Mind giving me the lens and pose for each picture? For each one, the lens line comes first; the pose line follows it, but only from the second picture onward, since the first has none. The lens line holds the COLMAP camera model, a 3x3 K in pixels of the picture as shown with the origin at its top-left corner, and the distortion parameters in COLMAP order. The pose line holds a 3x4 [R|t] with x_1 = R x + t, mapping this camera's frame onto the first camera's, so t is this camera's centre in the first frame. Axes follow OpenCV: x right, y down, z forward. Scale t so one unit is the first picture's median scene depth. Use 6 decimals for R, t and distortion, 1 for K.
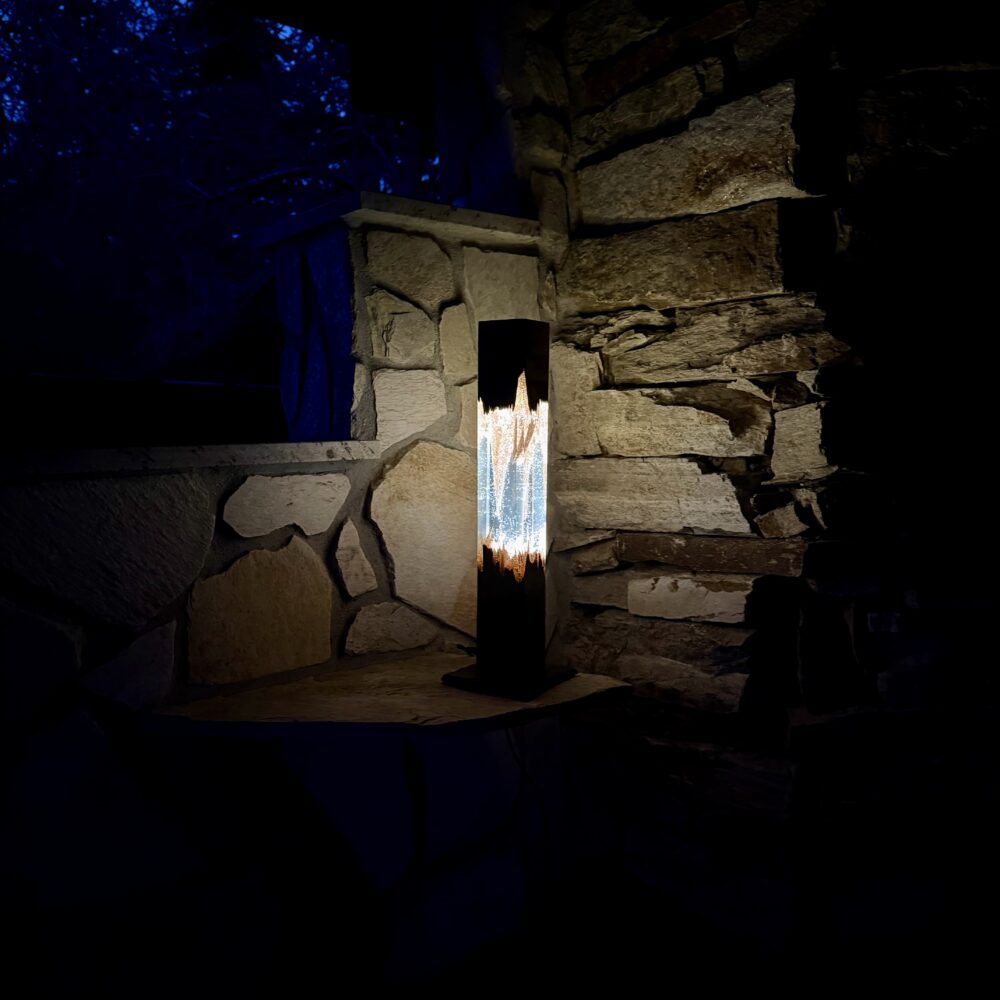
lens RADIAL K [[943.0, 0, 484.8], [0, 943.0, 519.0], [0, 0, 1]] dist [-0.031358, 0.000000]
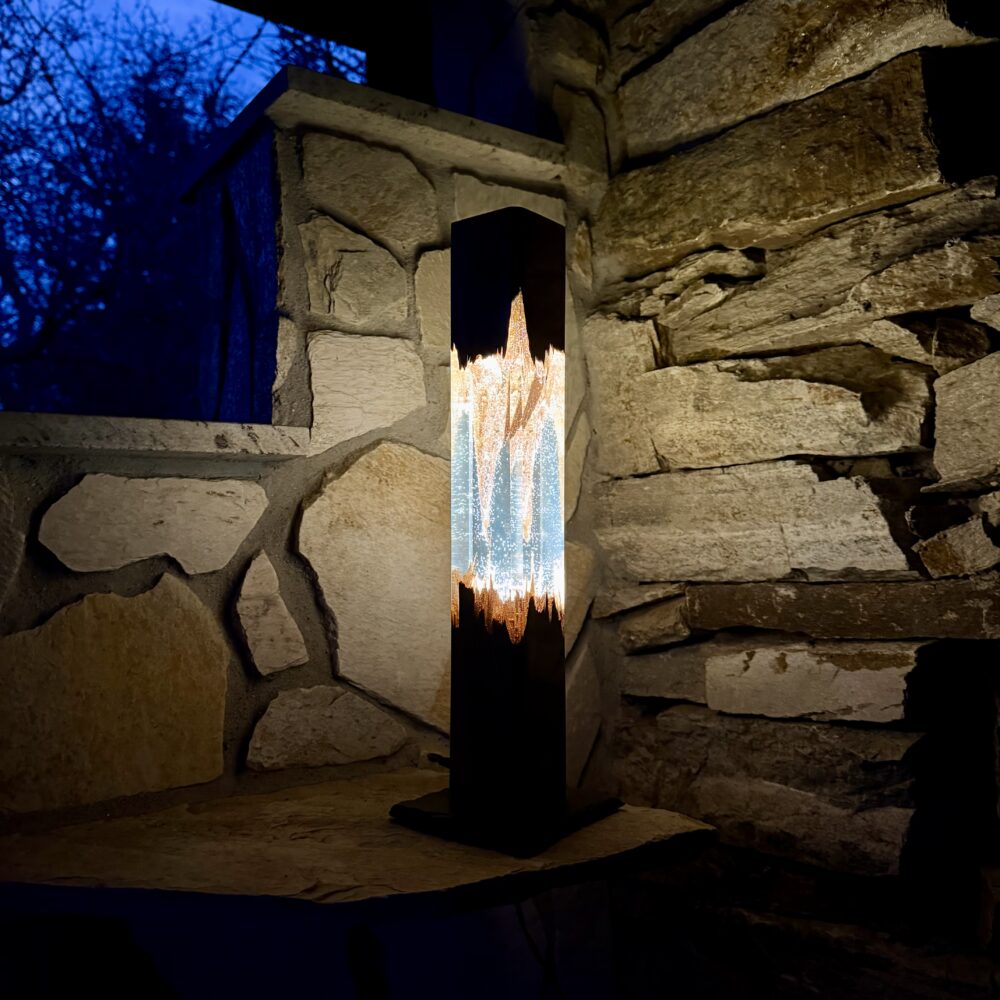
lens RADIAL K [[943.0, 0, 488.2], [0, 943.0, 502.2], [0, 0, 1]] dist [-0.031358, 0.000000]
pose [[0.997175, -0.007963, -0.074696, 0.055561], [-0.002482, 0.990330, -0.138711, 0.052985], [0.075078, 0.138504, 0.987512, 0.357519]]
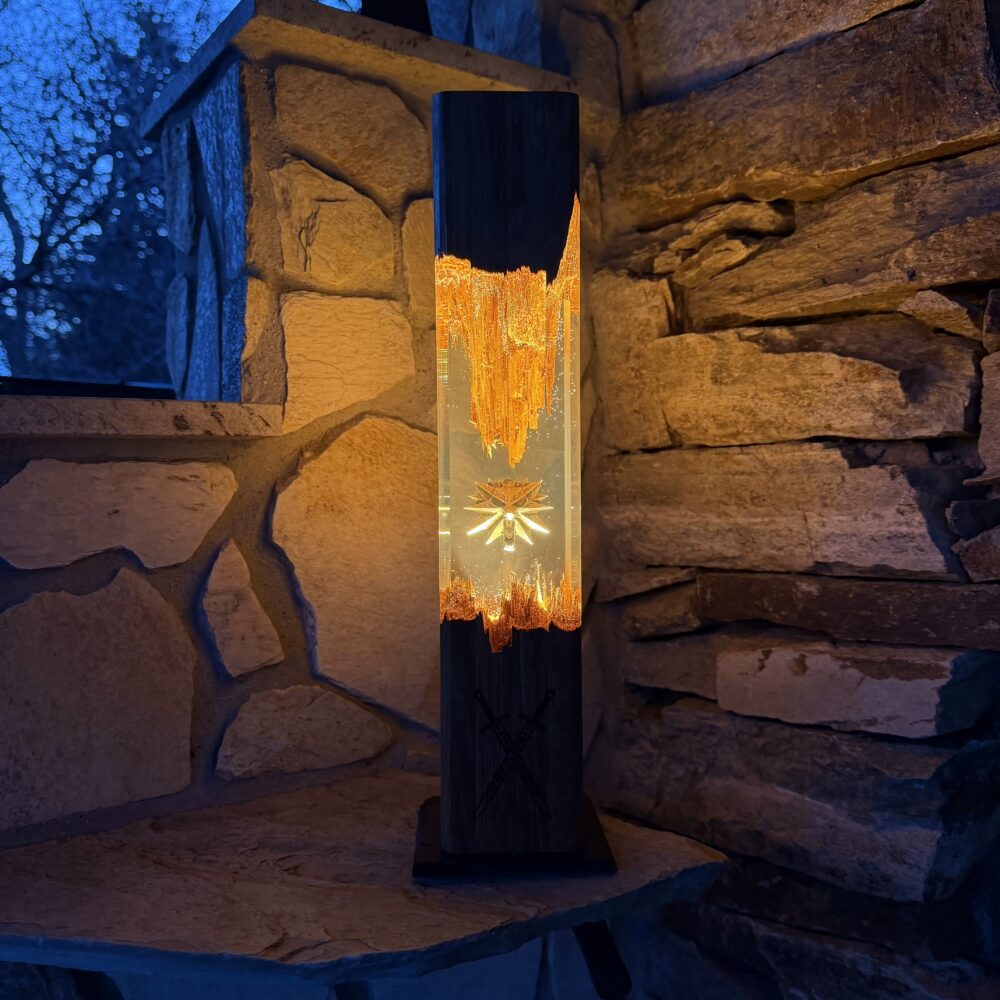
lens RADIAL K [[943.0, 0, 493.3], [0, 943.0, 504.6], [0, 0, 1]] dist [-0.031358, 0.000000]
pose [[0.997285, 0.005560, -0.073427, 0.057273], [-0.010335, 0.997844, -0.064811, 0.012806], [0.072908, 0.065394, 0.995192, 0.415216]]
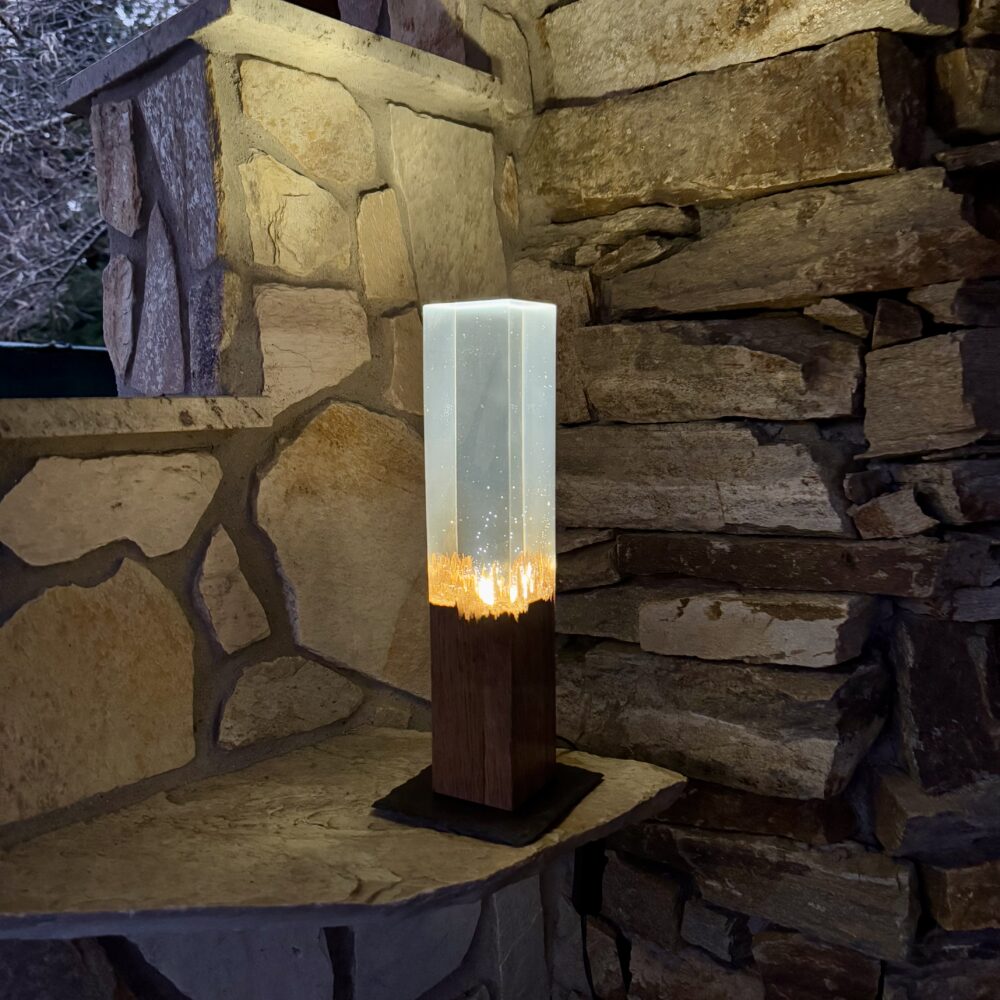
lens RADIAL K [[937.5, 0, 488.9], [0, 937.5, 507.8], [0, 0, 1]] dist [-0.031229, 0.000000]
pose [[0.989143, -0.023397, 0.145079, -0.057467], [0.022761, 0.999723, 0.006043, -0.011492], [-0.145180, -0.002675, 0.989402, 0.360456]]
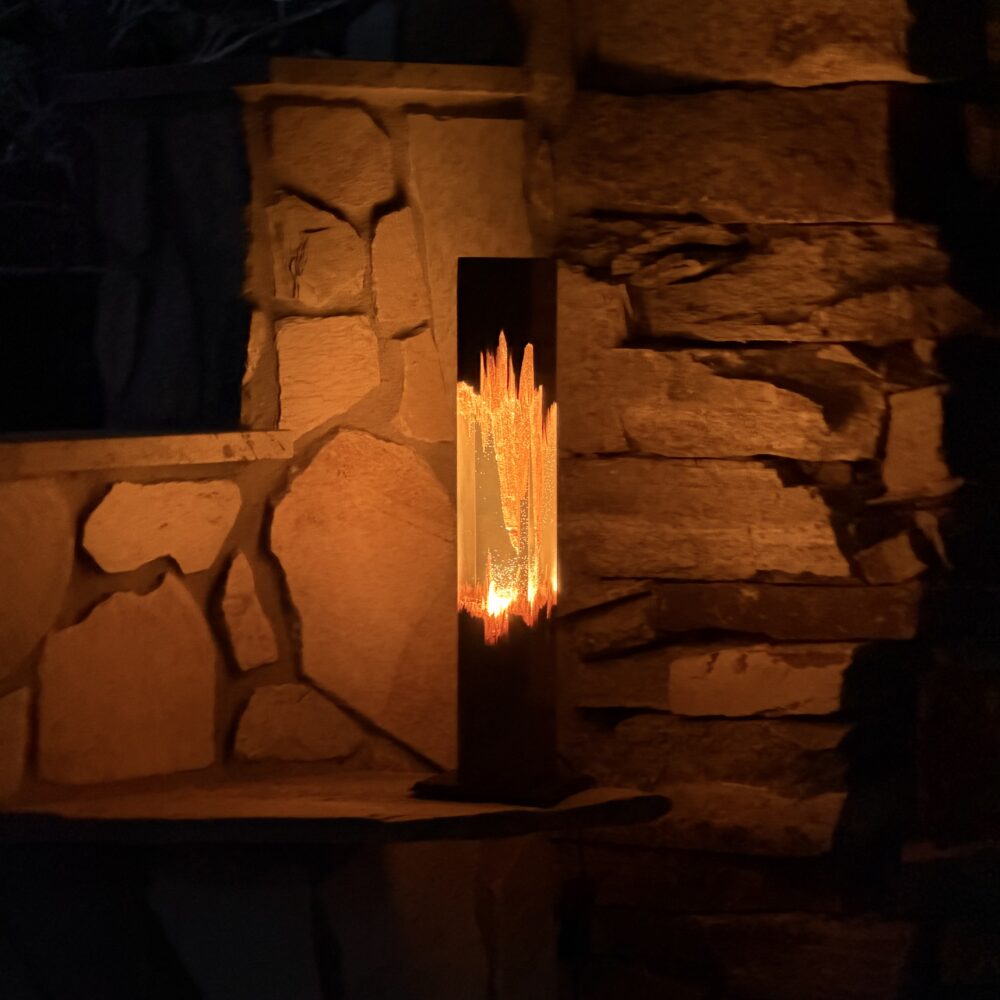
lens RADIAL K [[4441.6, 0, 413.3], [0, 4441.6, 444.2], [0, 0, 1]] dist [-0.878413, 0.000000]
pose [[0.997281, 0.012499, 0.072626, -0.237019], [-0.008668, 0.998565, -0.052839, 0.083269], [-0.073183, 0.052066, 0.995959, -1.957231]]
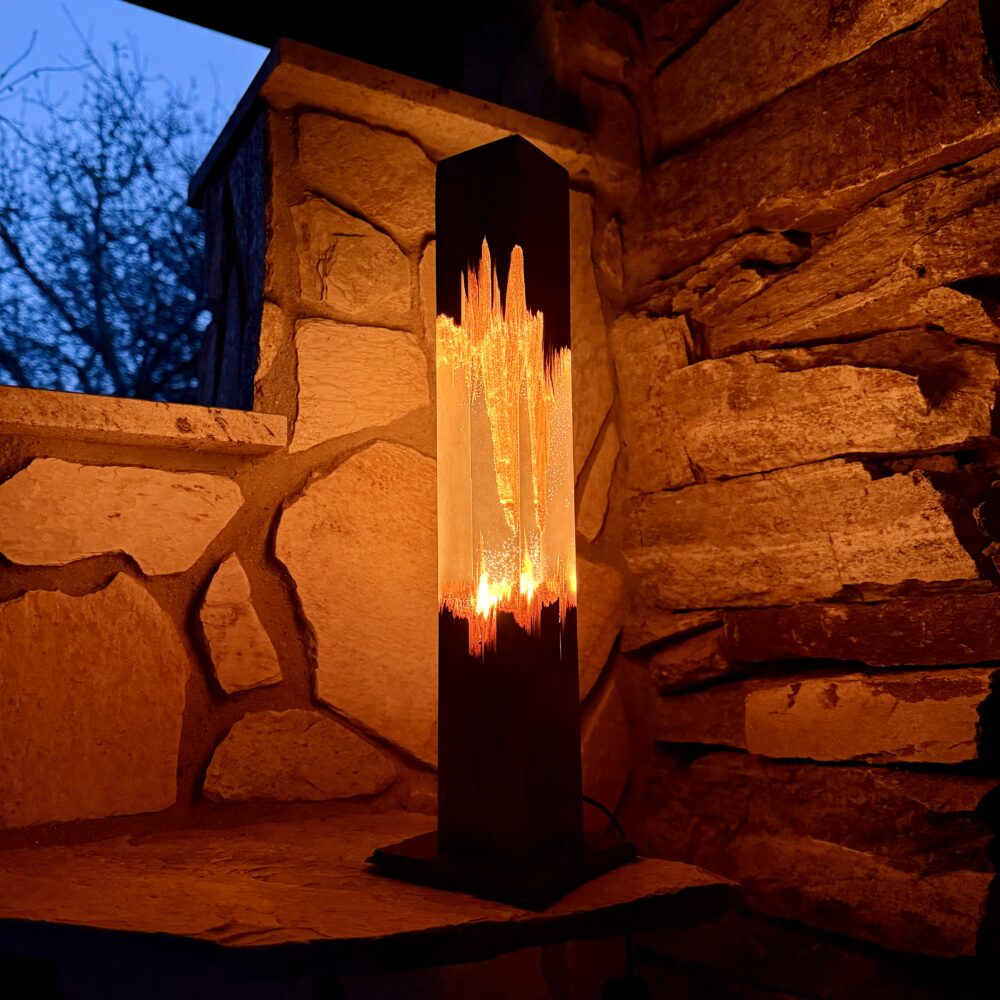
lens RADIAL K [[943.0, 0, 494.2], [0, 943.0, 502.9], [0, 0, 1]] dist [-0.031358, 0.000000]
pose [[0.987934, -0.007357, -0.154698, 0.098486], [-0.027058, 0.975310, -0.219178, 0.087150], [0.152491, 0.220720, 0.963343, 0.444858]]
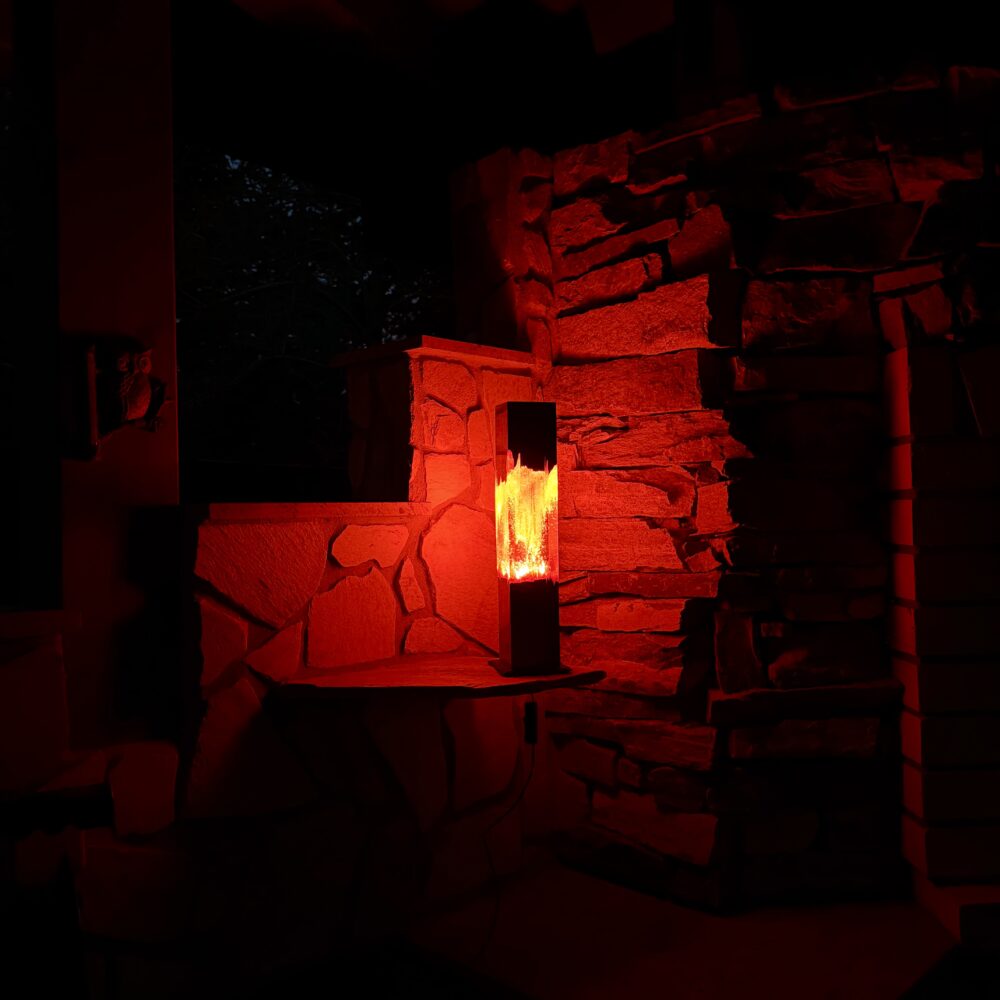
lens RADIAL K [[943.0, 0, 482.2], [0, 943.0, 491.2], [0, 0, 1]] dist [-0.031358, 0.000000]
pose [[0.996848, 0.015650, 0.077780, -0.138836], [-0.006806, 0.993607, -0.112685, 0.058620], [-0.079047, 0.111801, 0.990582, -0.422873]]
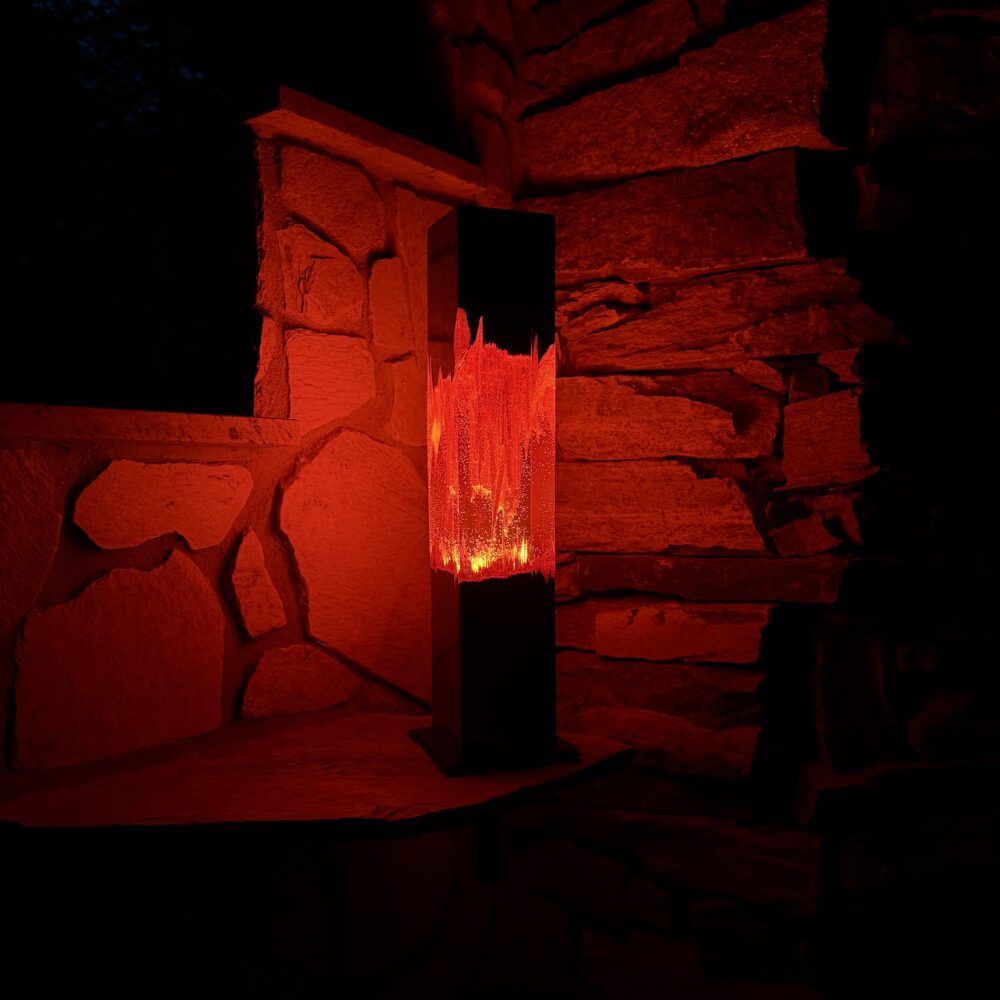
lens RADIAL K [[943.0, 0, 499.4], [0, 943.0, 514.4], [0, 0, 1]] dist [-0.031358, 0.000000]
pose [[0.975862, 0.013593, 0.217964, -0.110677], [-0.000162, 0.998106, -0.061520, 0.032033], [-0.218387, 0.060000, 0.974016, 0.244782]]
